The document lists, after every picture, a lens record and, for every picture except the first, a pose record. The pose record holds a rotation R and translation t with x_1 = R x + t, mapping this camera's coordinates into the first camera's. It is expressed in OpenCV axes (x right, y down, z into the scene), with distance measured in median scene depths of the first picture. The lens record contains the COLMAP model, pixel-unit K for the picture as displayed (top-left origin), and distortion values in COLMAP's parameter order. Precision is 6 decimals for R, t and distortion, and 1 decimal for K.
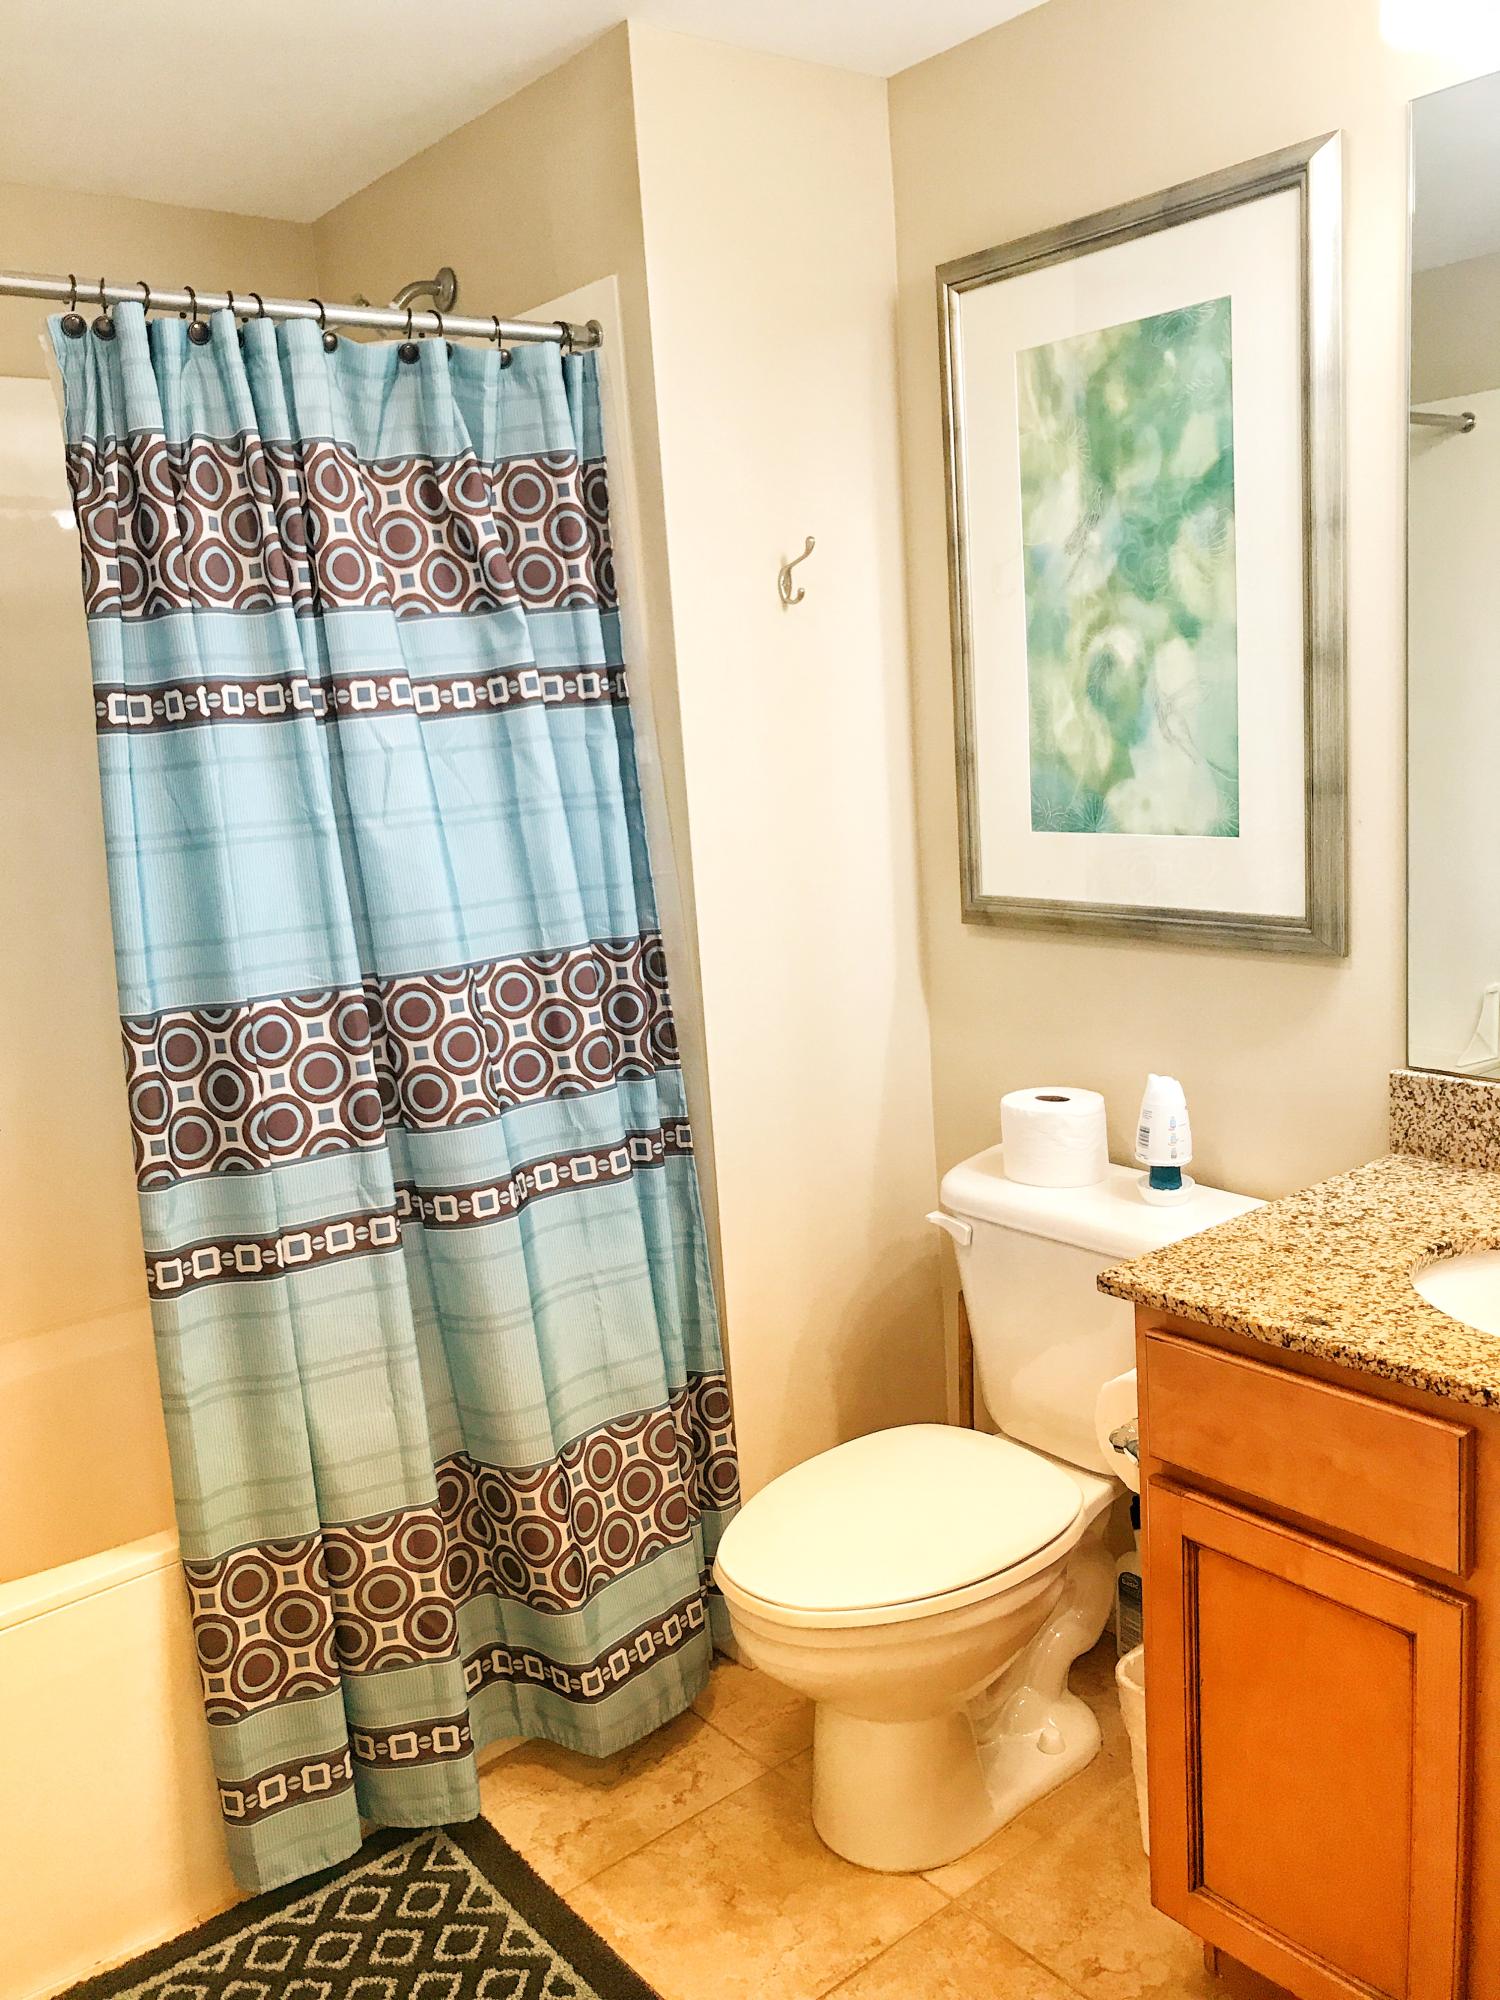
lens RADIAL K [[1636.9, 0, 762.4], [0, 1636.9, 986.9], [0, 0, 1]] dist [0.002610, -0.003376]
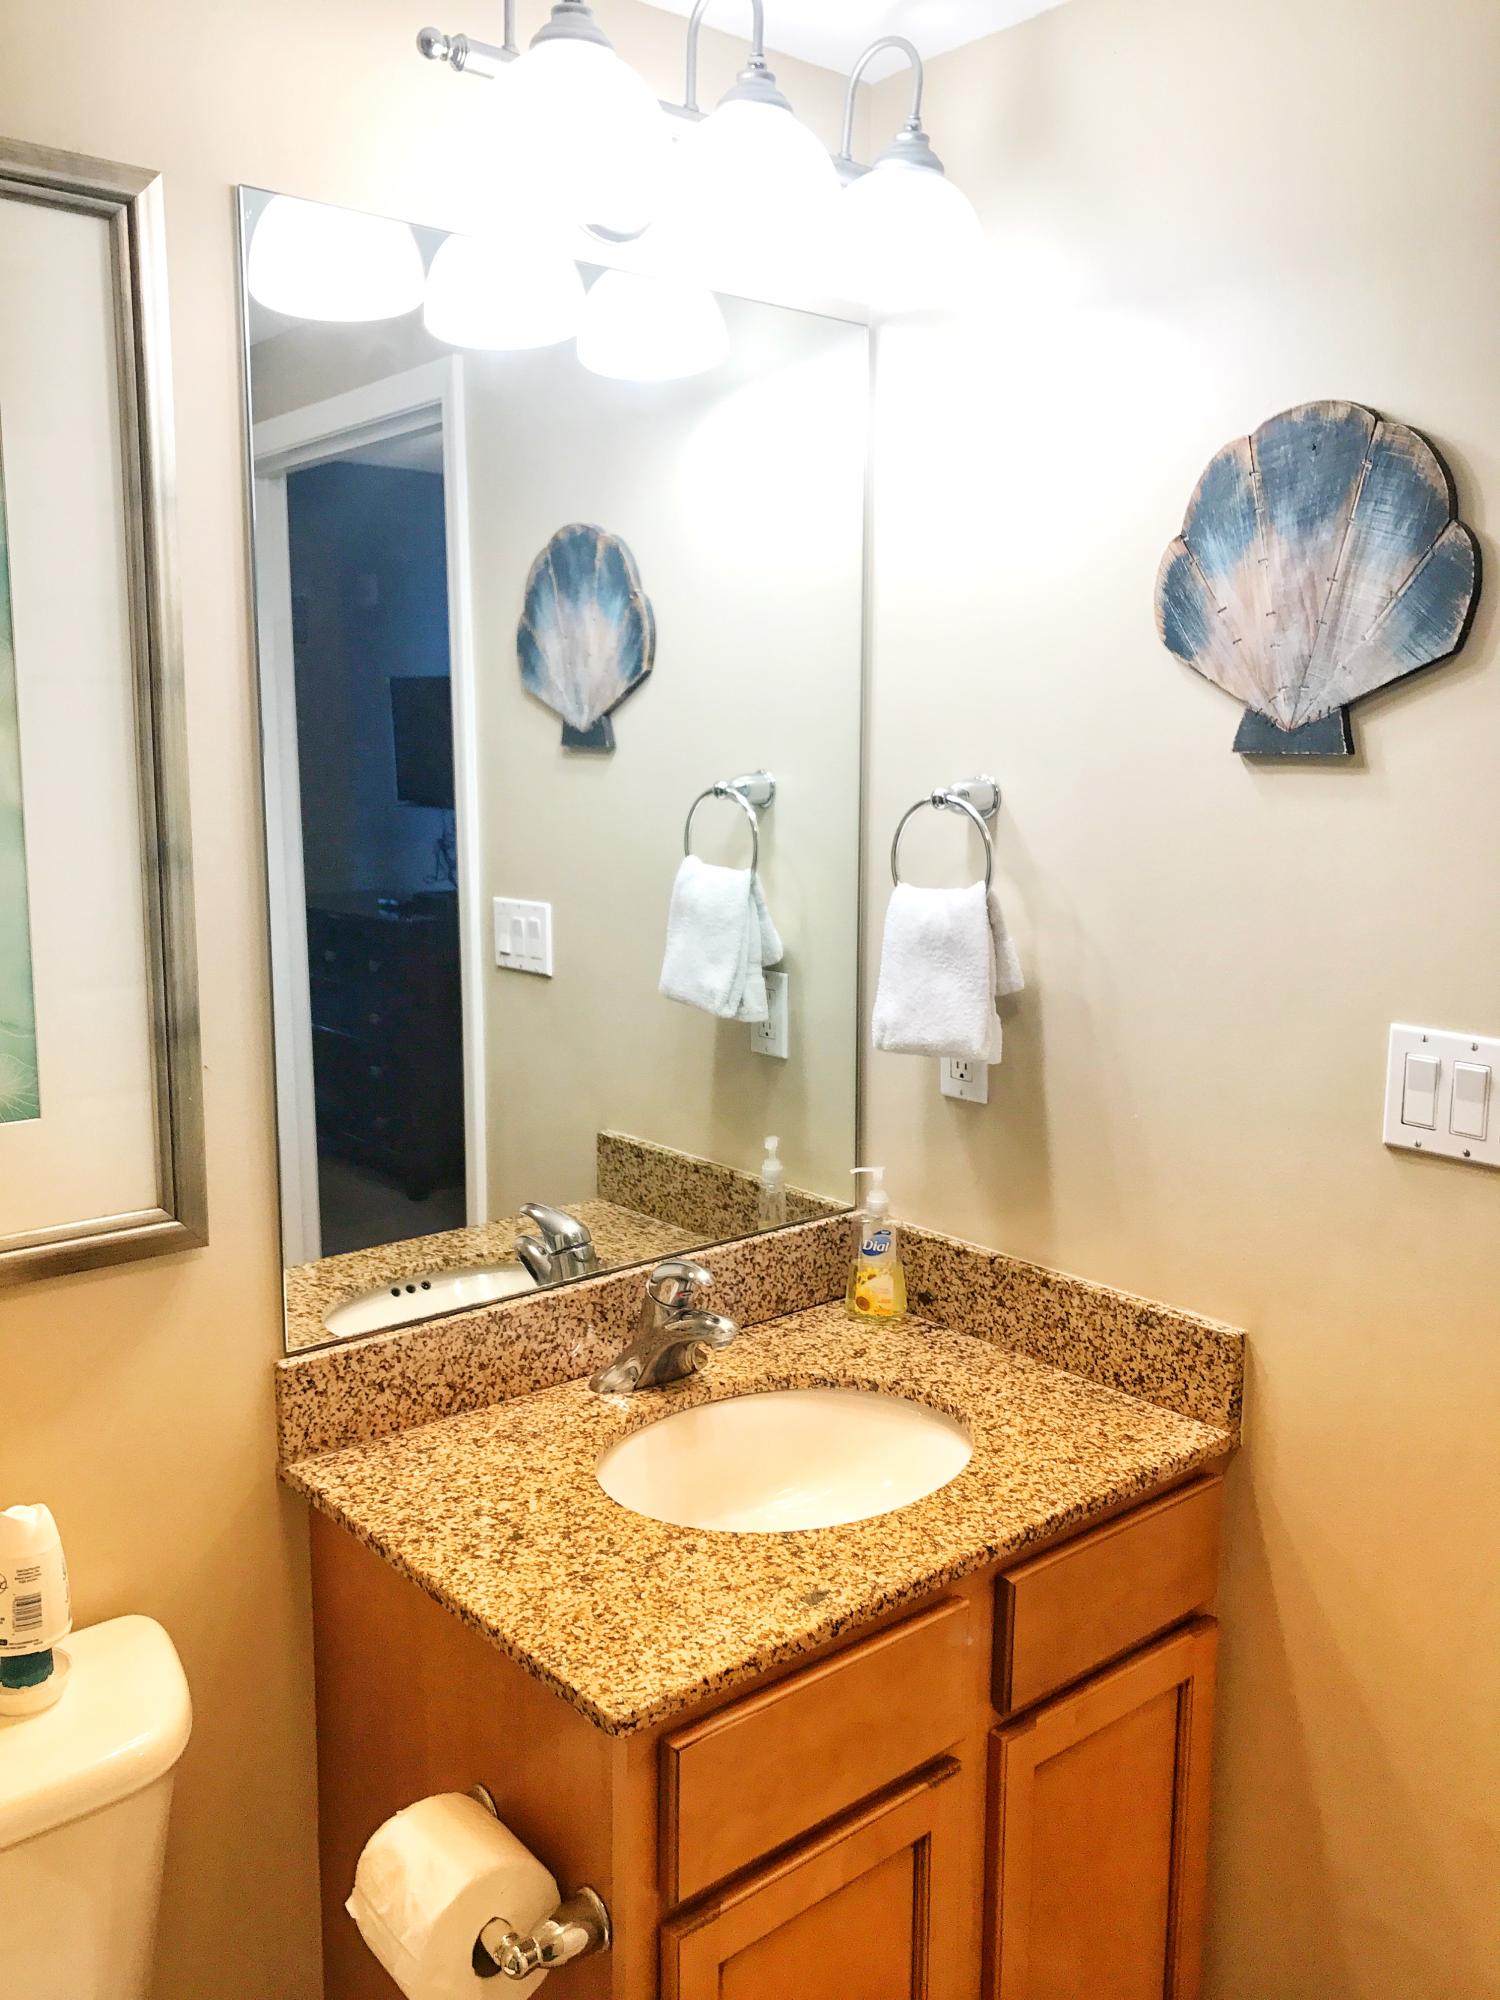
lens RADIAL K [[1664.8, 0, 749.1], [0, 1664.8, 977.9], [0, 0, 1]] dist [-0.005567, 0.003344]
pose [[-0.015940, -0.082531, 0.996461, -0.407260], [0.180003, 0.980069, 0.084052, -0.158928], [-0.983537, 0.180705, -0.000767, 0.732162]]
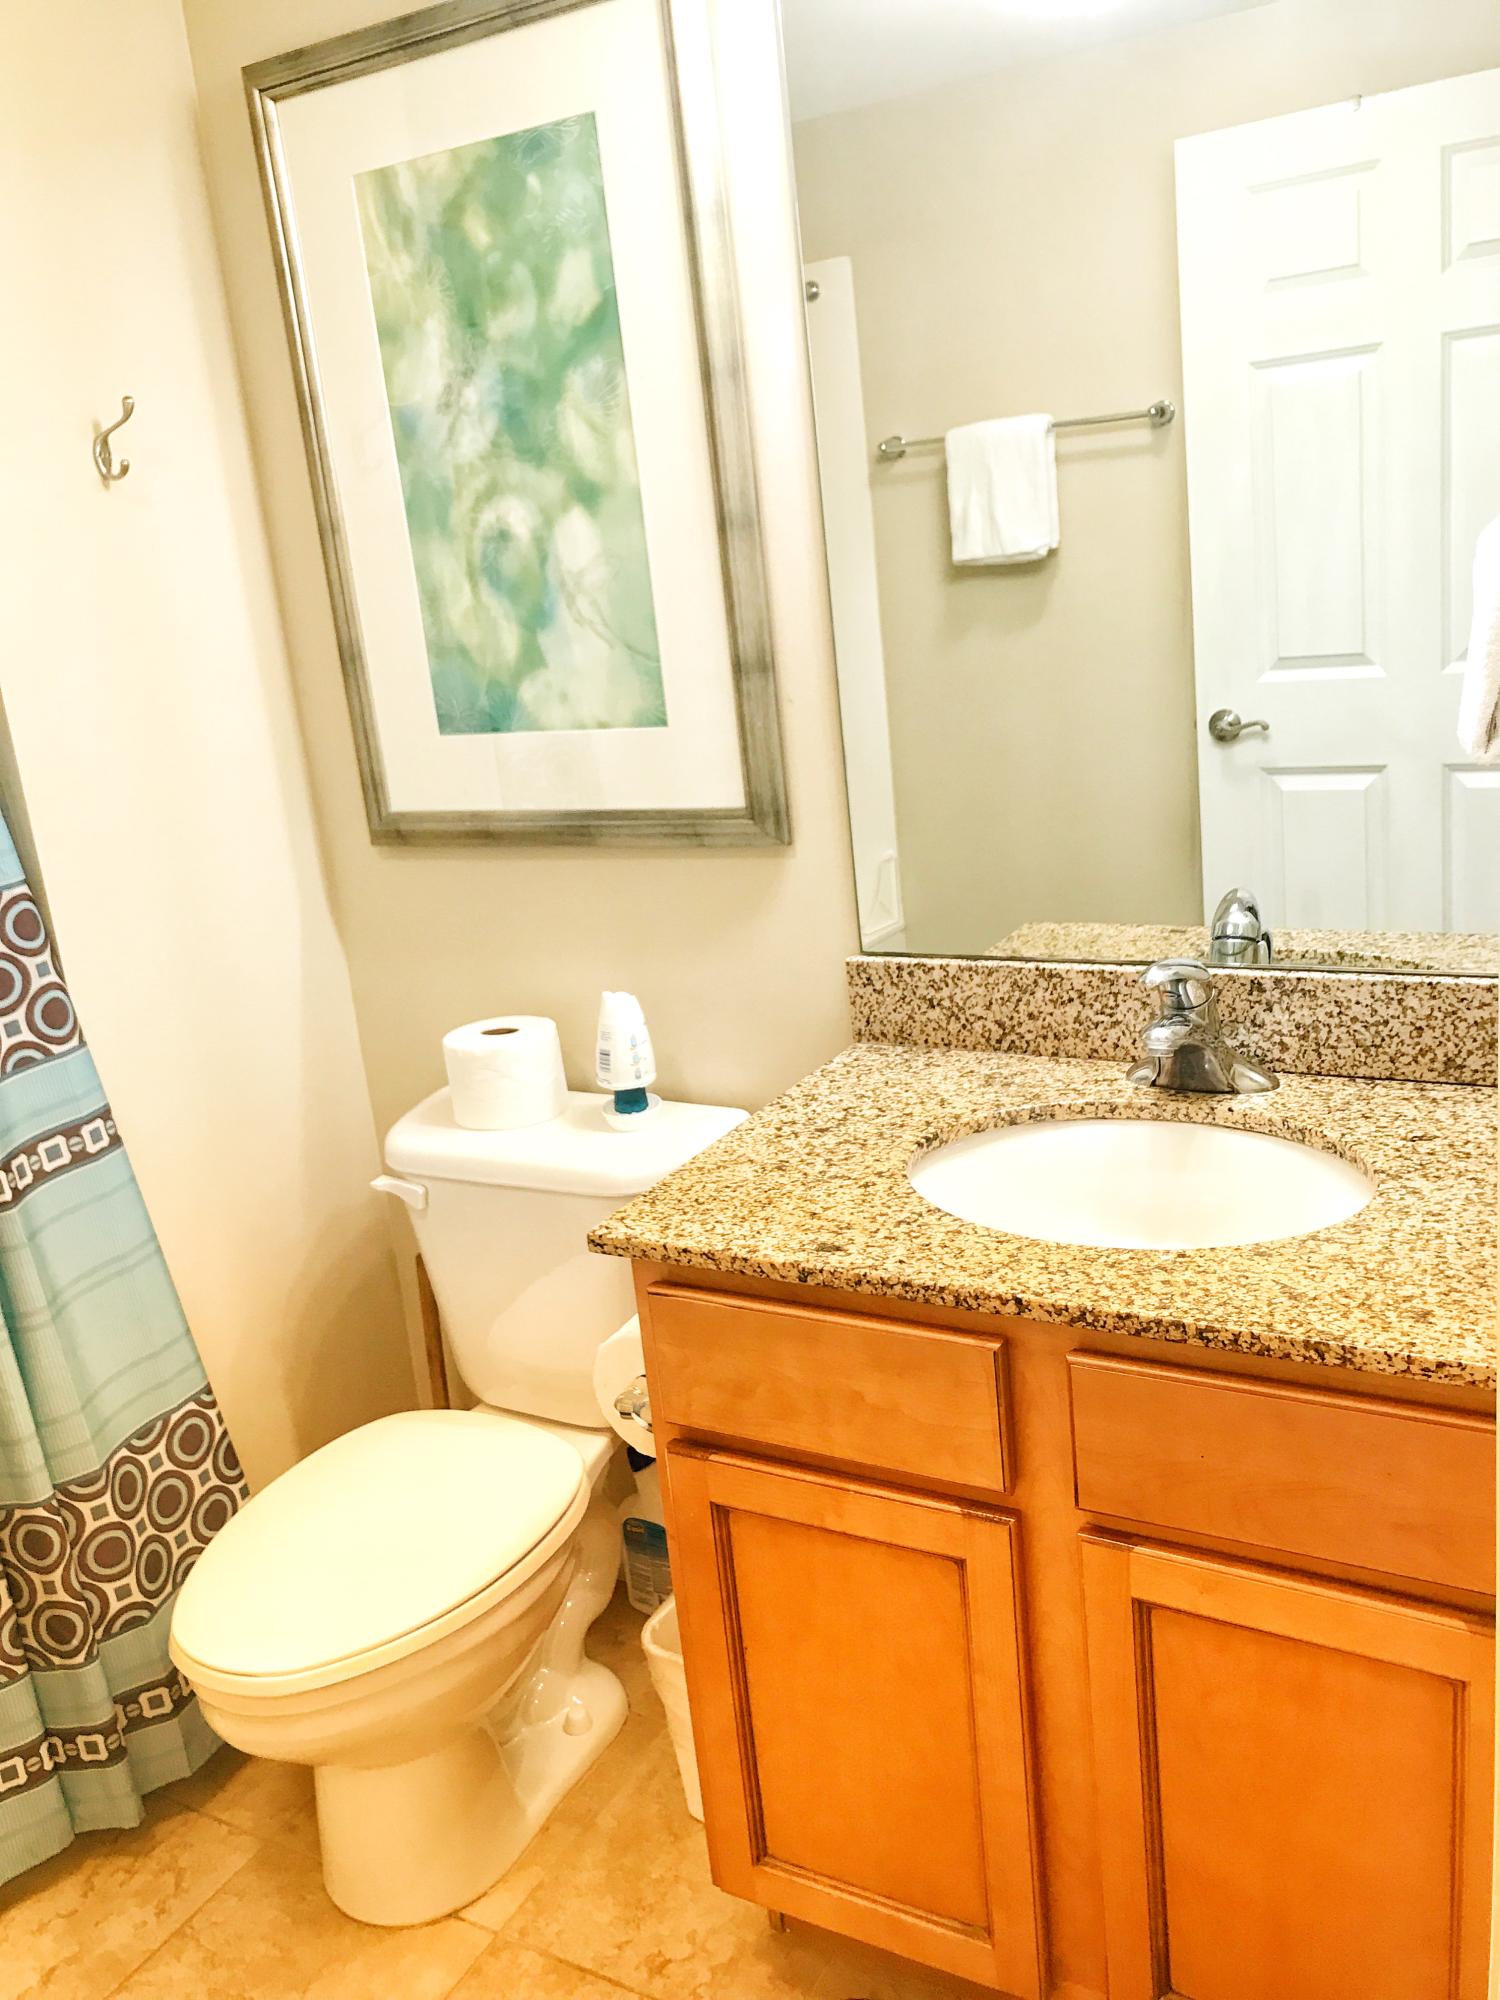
lens RADIAL K [[1612.1, 0, 752.7], [0, 1612.1, 981.0], [0, 0, 1]] dist [0.043360, -0.073606]
pose [[0.929899, -0.123563, 0.346440, 0.003191], [0.104031, 0.991780, 0.074498, -0.011601], [-0.352798, -0.033236, 0.935109, 0.132799]]
